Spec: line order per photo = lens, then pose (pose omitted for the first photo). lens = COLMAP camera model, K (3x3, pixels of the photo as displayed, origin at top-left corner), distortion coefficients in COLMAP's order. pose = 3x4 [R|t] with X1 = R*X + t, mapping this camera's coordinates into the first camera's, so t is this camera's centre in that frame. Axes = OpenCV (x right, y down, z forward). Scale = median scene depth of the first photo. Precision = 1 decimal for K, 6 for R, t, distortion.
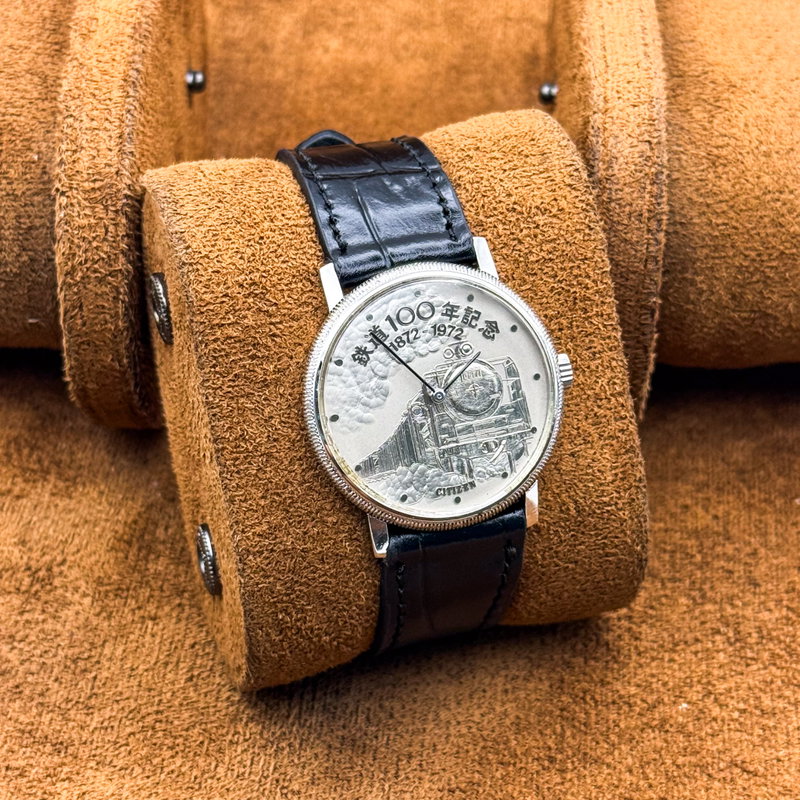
lens RADIAL K [[2170.6, 0, 400.0], [0, 2170.6, 400.0], [0, 0, 1]] dist [0.169469, 0.649900]
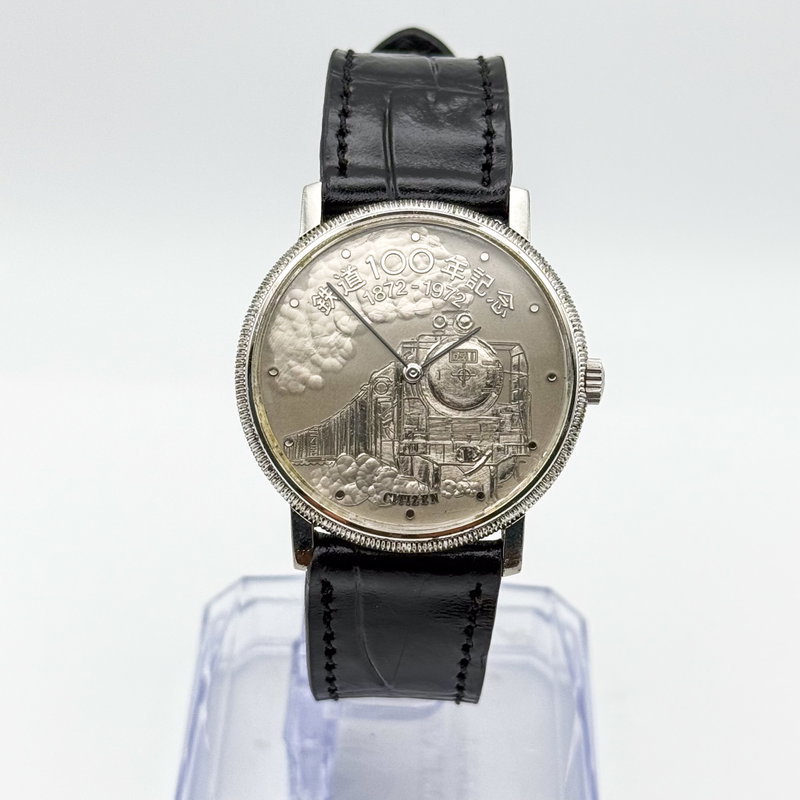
lens RADIAL K [[2170.6, 0, 400.0], [0, 2170.6, 400.0], [0, 0, 1]] dist [0.169469, 0.649900]
pose [[0.957152, 0.193943, -0.215050, 0.176262], [-0.213181, 0.974503, -0.069979, 0.060712], [0.195995, 0.112826, 0.974092, 0.260944]]
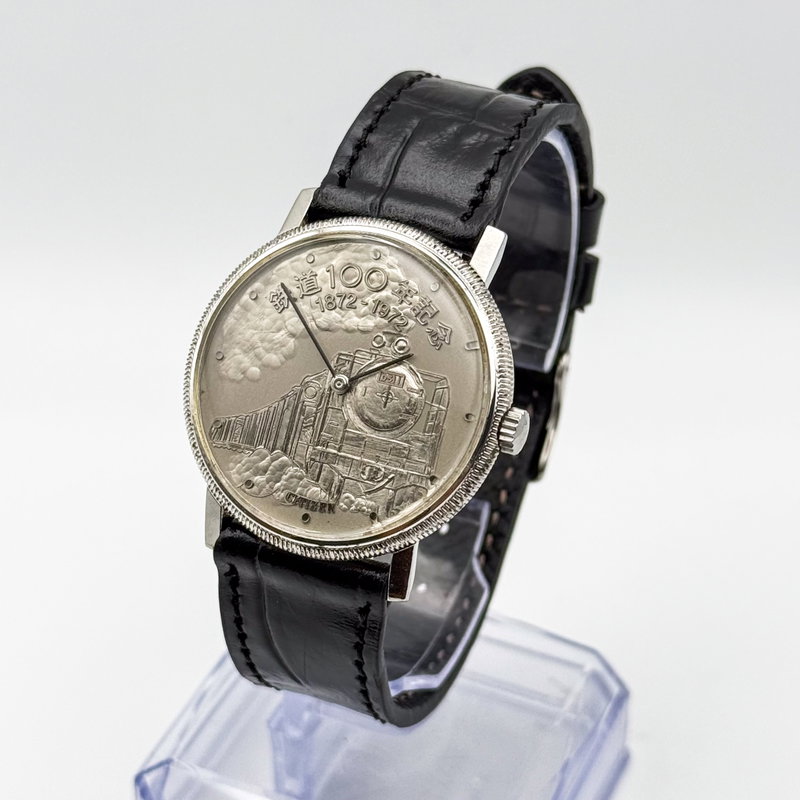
lens RADIAL K [[2170.6, 0, 400.0], [0, 2170.6, 400.0], [0, 0, 1]] dist [0.169469, 0.649900]
pose [[0.777221, 0.377270, -0.503582, 0.422373], [-0.427067, 0.904038, 0.018151, -0.019758], [0.462105, 0.200956, 0.863757, 0.339613]]
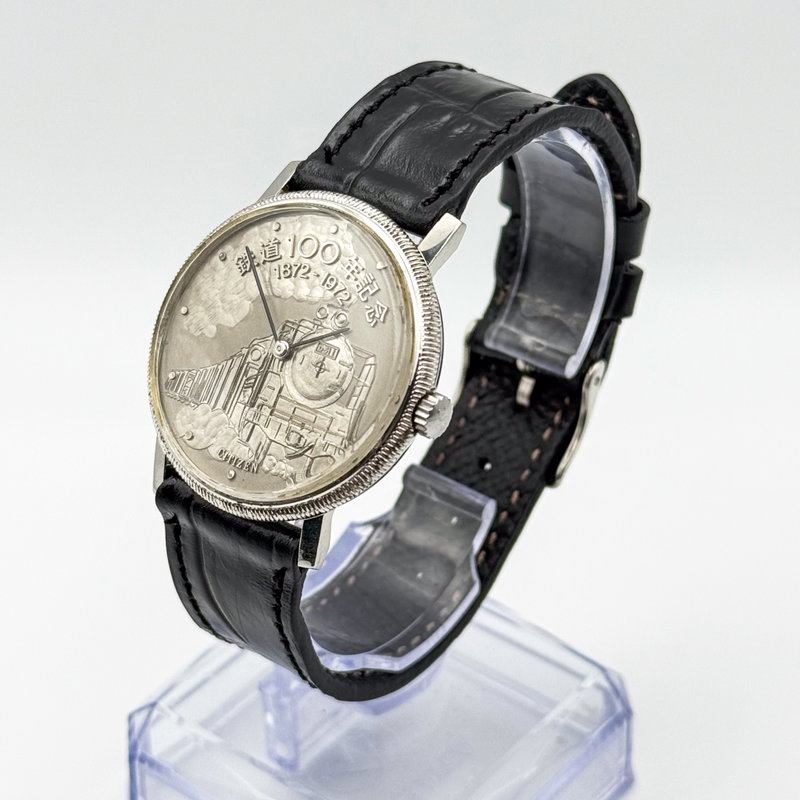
lens RADIAL K [[2170.6, 0, 400.0], [0, 2170.6, 400.0], [0, 0, 1]] dist [0.169469, 0.649900]
pose [[0.592365, 0.454761, -0.665053, 0.574498], [-0.524873, 0.844085, 0.109676, -0.095493], [0.611238, 0.284100, 0.738699, 0.441624]]
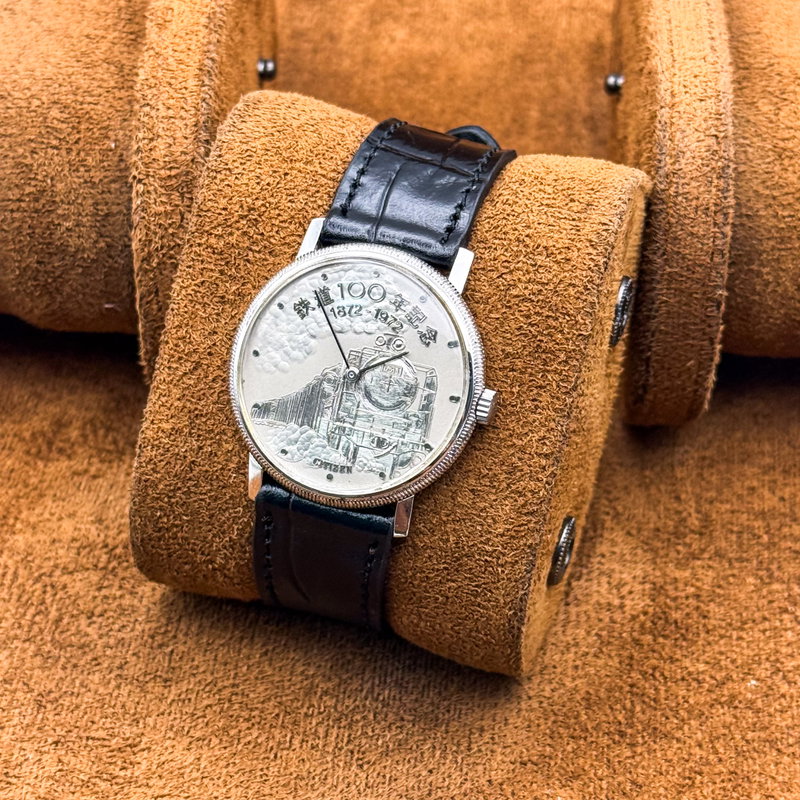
lens RADIAL K [[2170.6, 0, 400.0], [0, 2170.6, 400.0], [0, 0, 1]] dist [0.169469, 0.649900]
pose [[0.819113, 0.386792, -0.423610, 0.464810], [-0.400018, 0.914444, 0.061470, -0.061526], [0.411144, 0.119100, 0.903756, 0.095721]]
